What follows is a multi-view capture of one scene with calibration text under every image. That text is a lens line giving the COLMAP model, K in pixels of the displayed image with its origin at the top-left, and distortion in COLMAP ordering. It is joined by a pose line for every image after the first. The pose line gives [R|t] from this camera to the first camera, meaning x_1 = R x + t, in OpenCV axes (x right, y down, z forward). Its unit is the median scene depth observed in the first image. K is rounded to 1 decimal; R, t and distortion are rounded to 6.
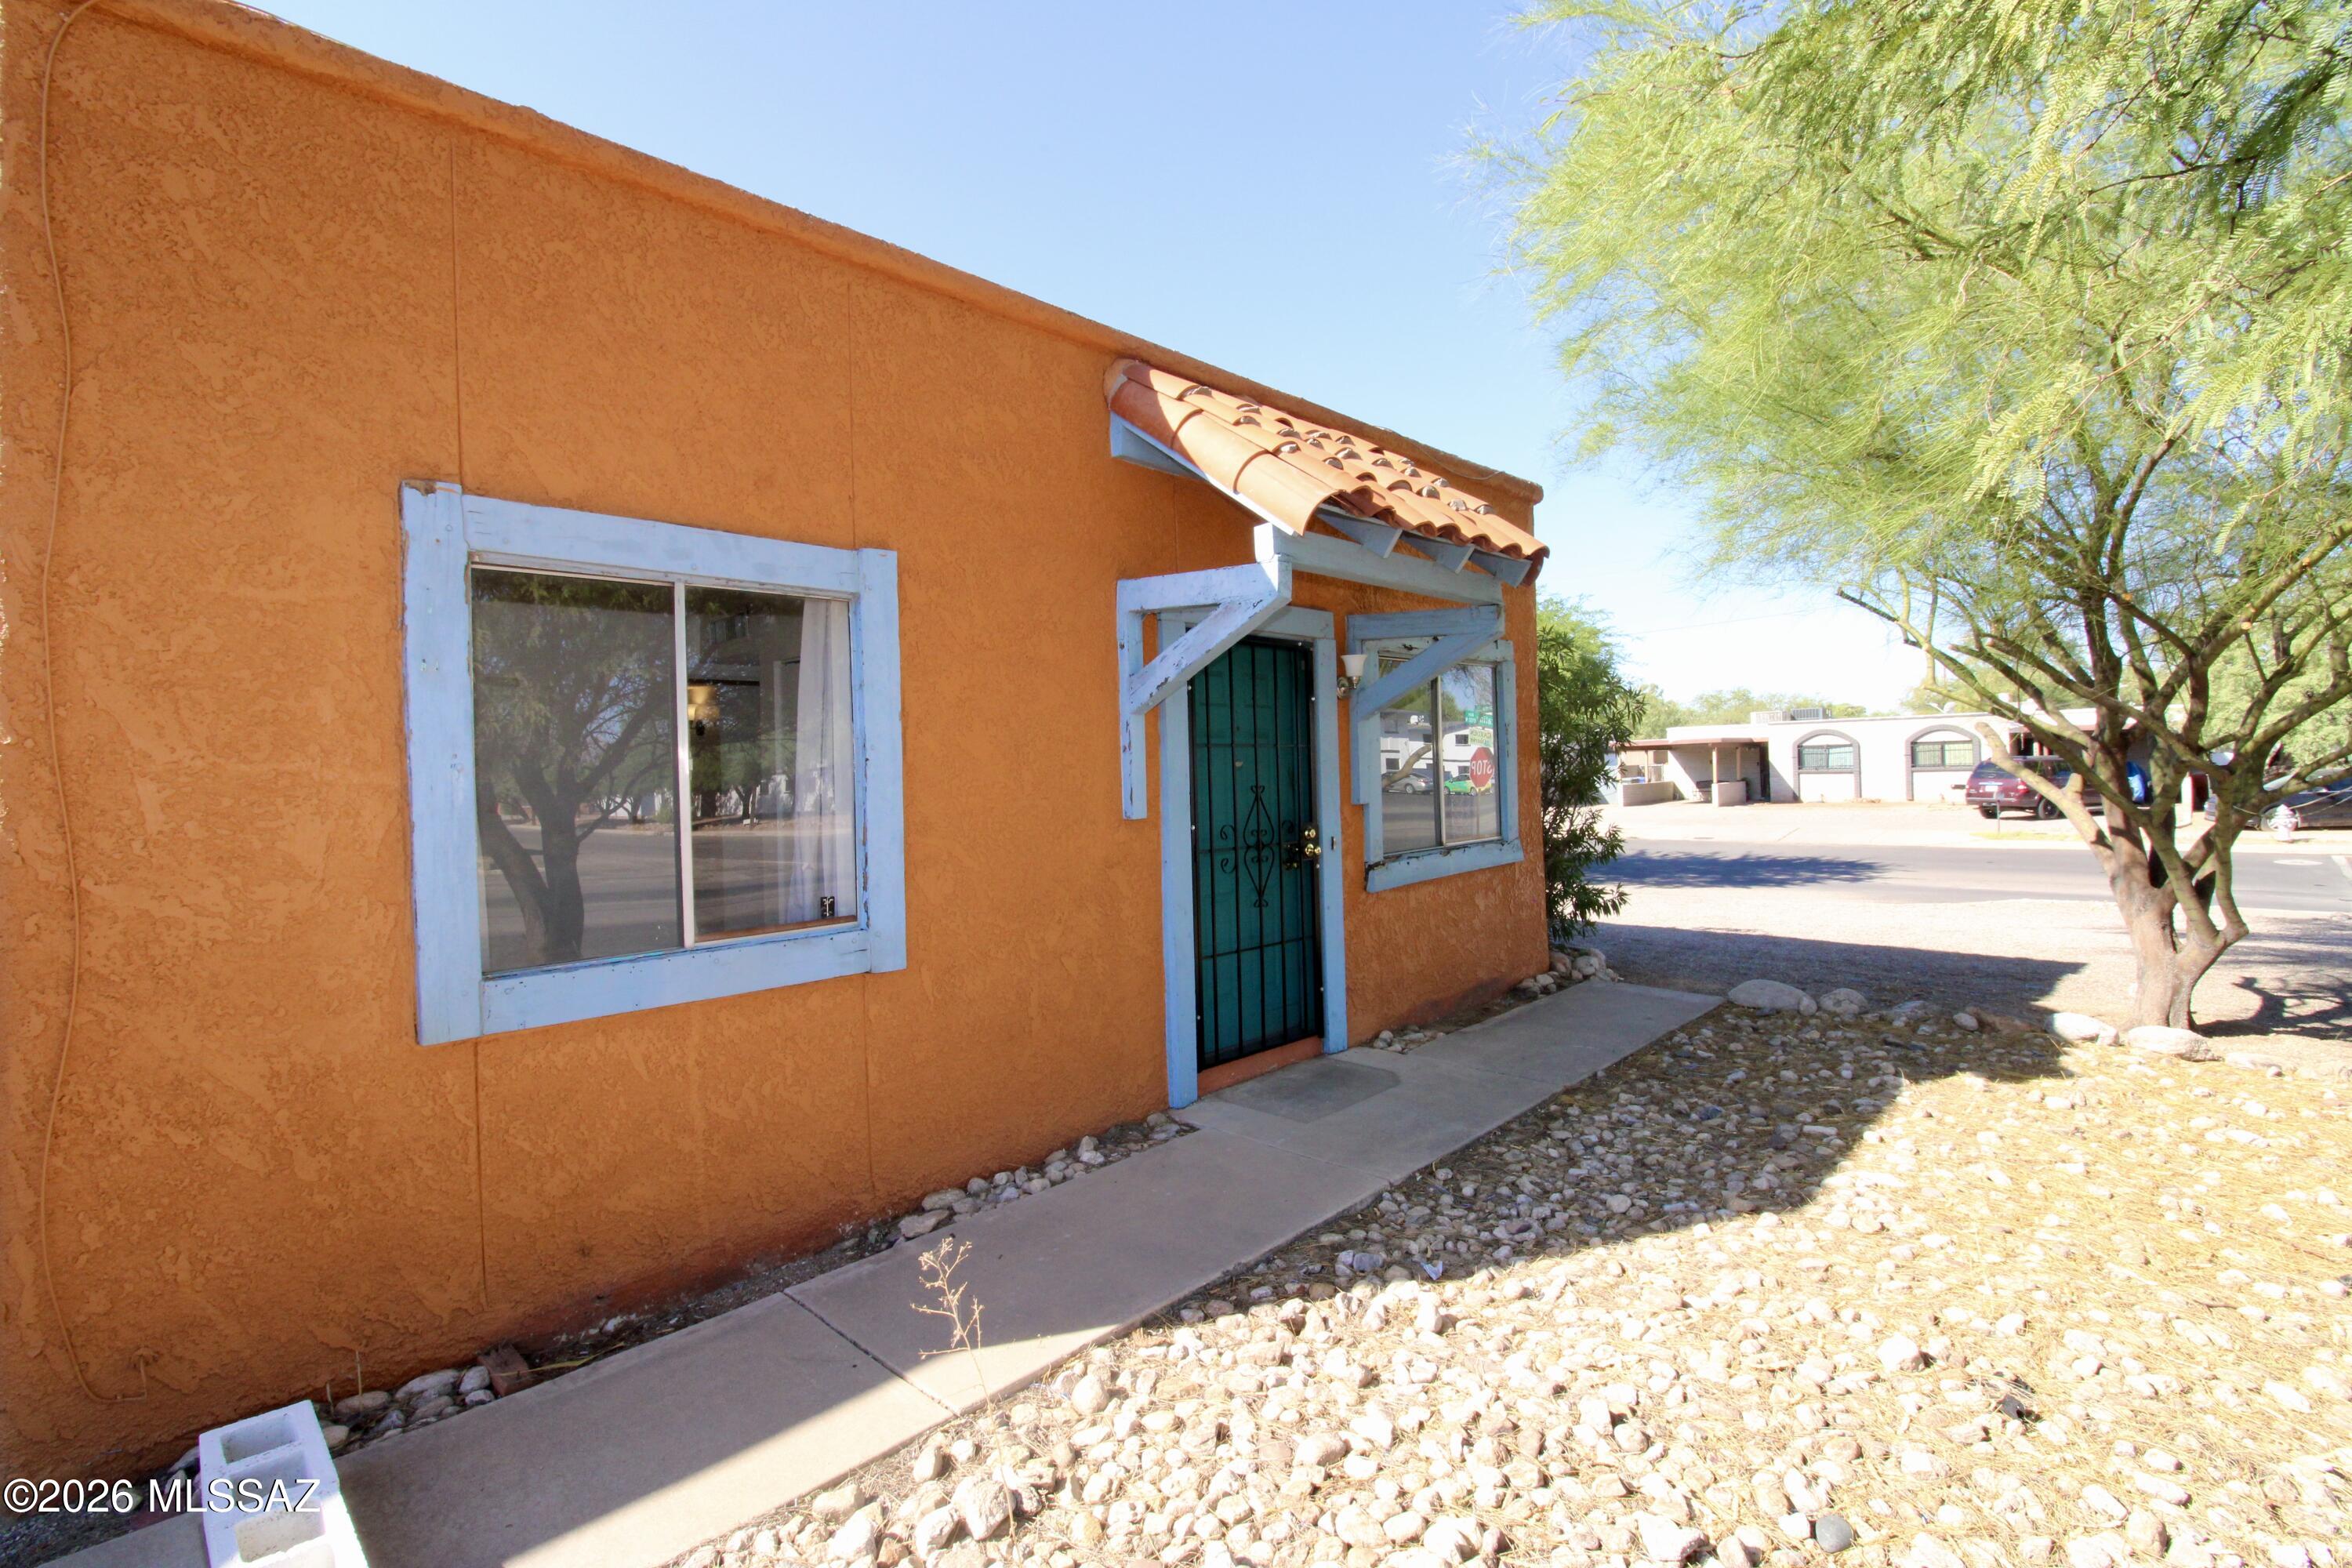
lens RADIAL K [[1049.2, 0, 1176.0], [0, 1049.2, 784.0], [0, 0, 1]] dist [0.000424, -0.000022]
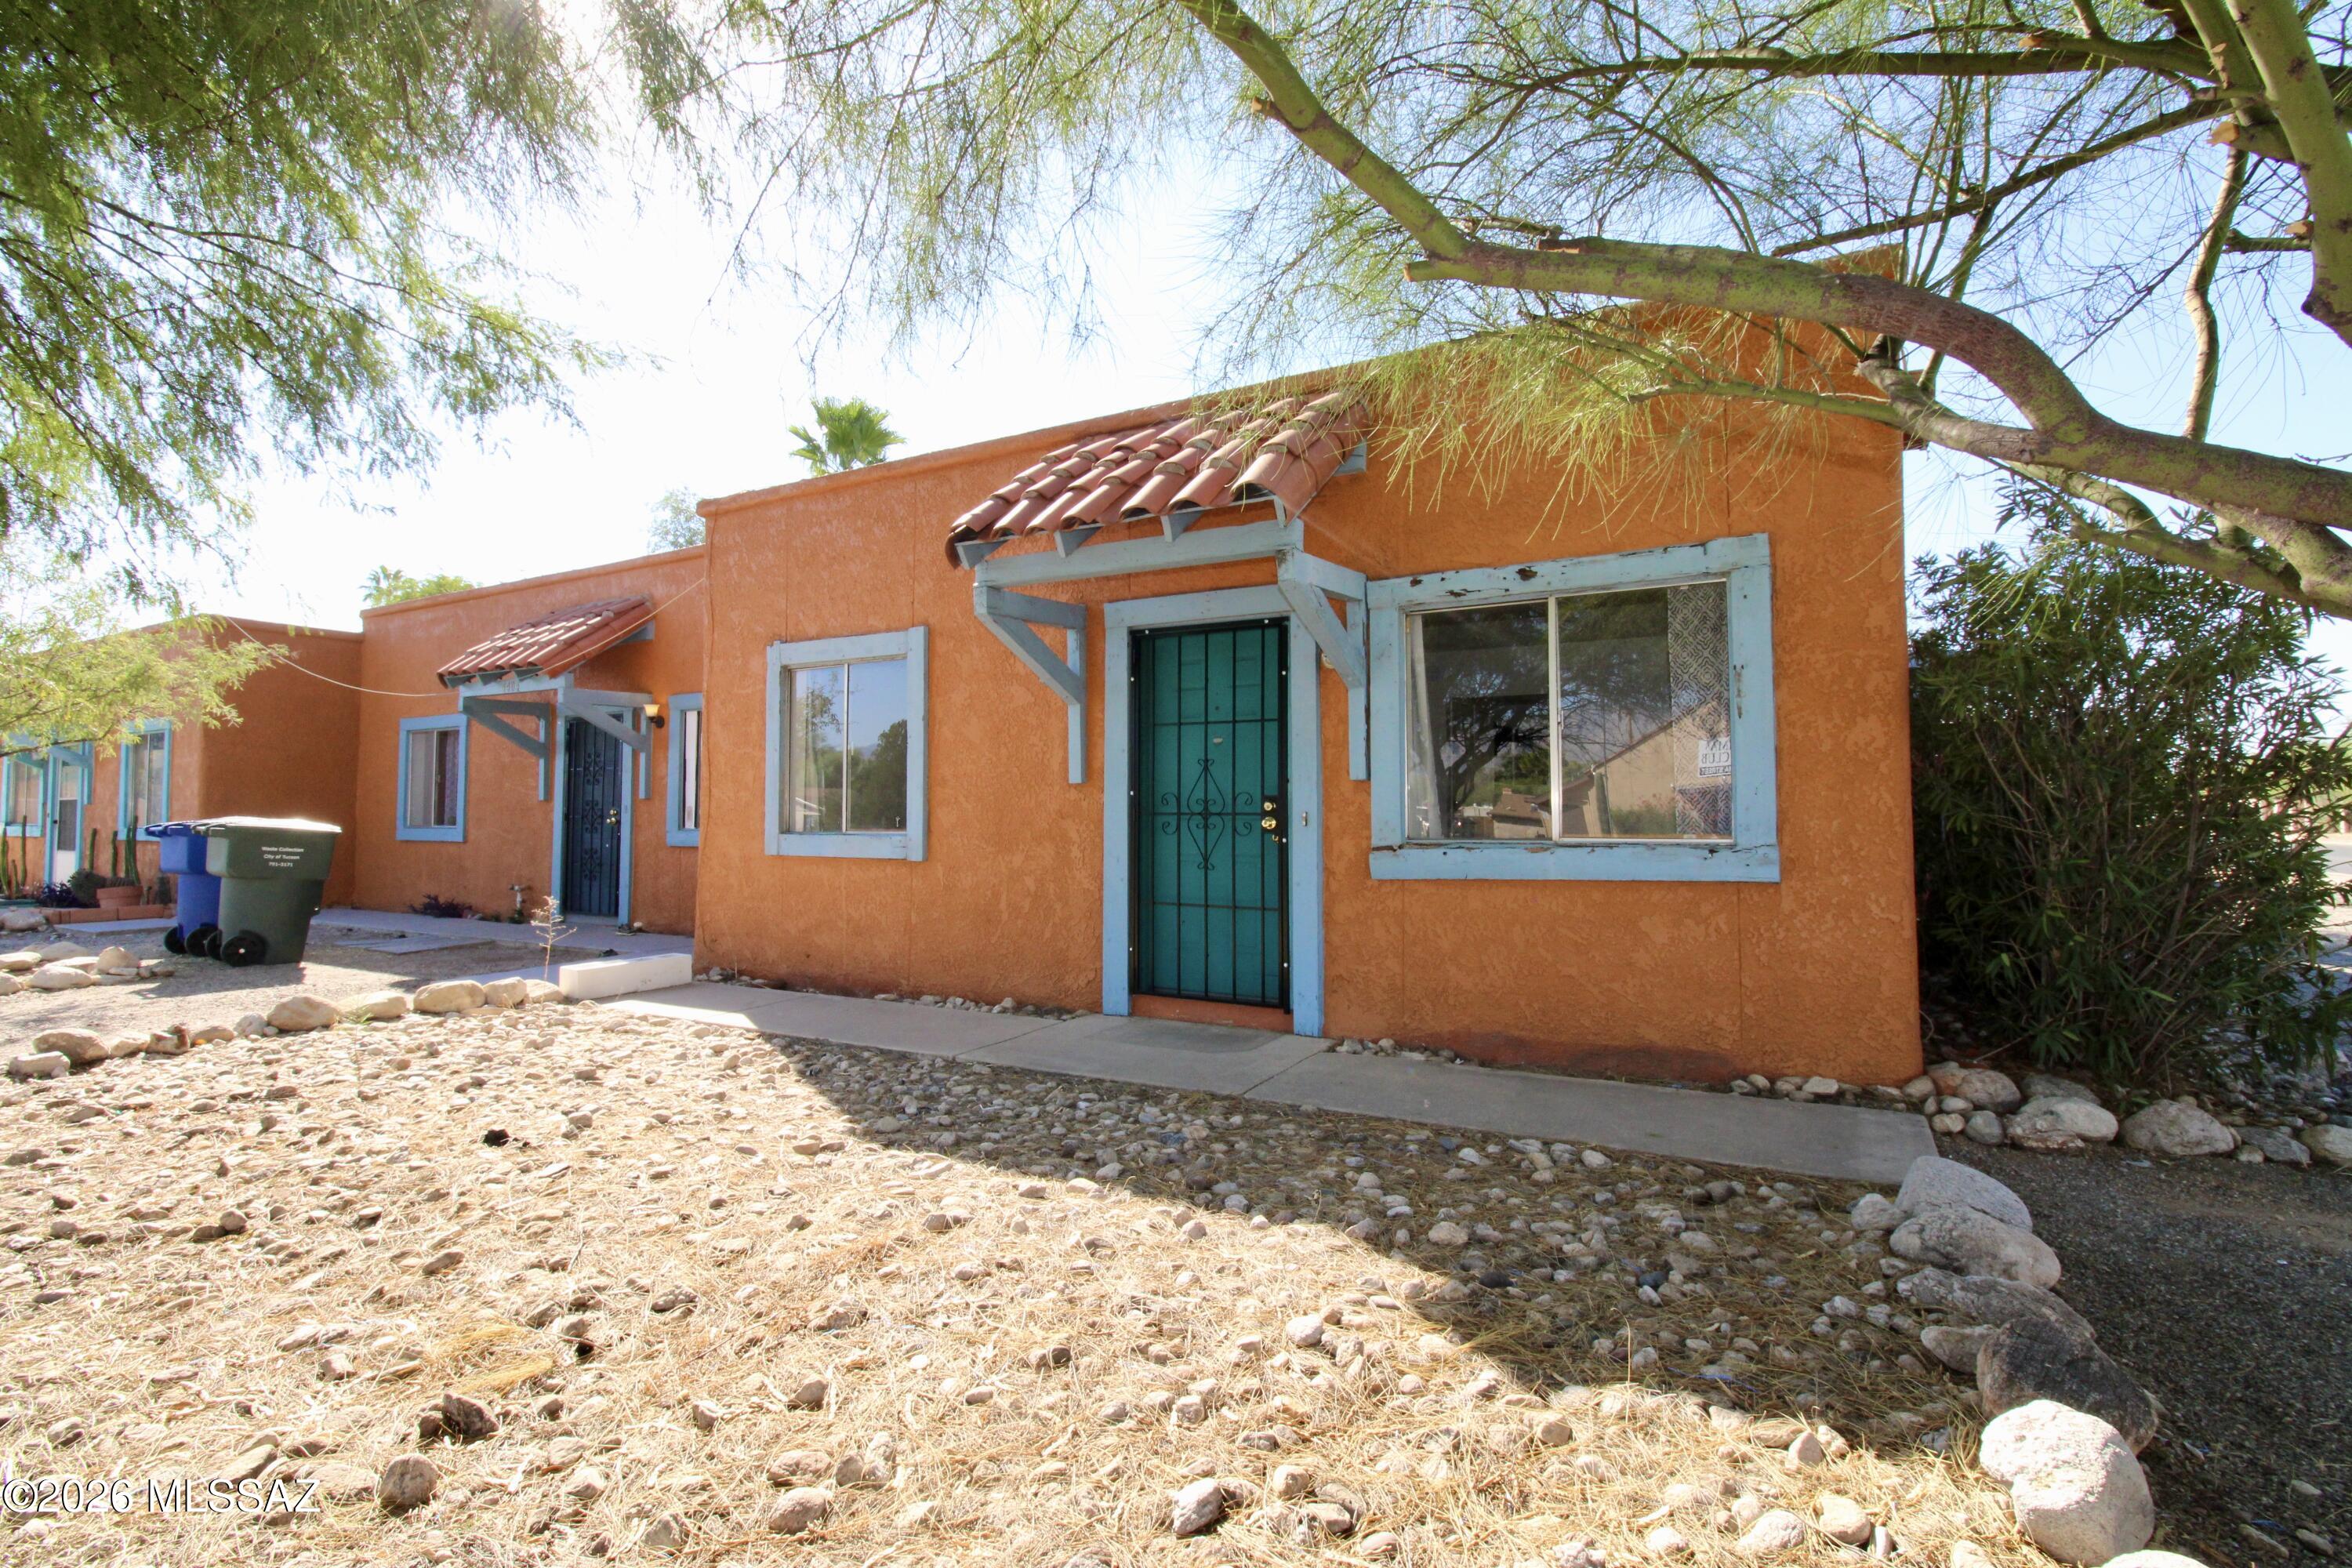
lens RADIAL K [[1088.8, 0, 1174.5], [0, 1088.8, 739.9], [0, 0, 1]] dist [-0.001439, -0.000285]
pose [[0.276933, -0.031503, -0.960373, 1.291012], [-0.016844, 0.999150, -0.037632, 0.028002], [0.960742, 0.026598, 0.276167, 0.719038]]
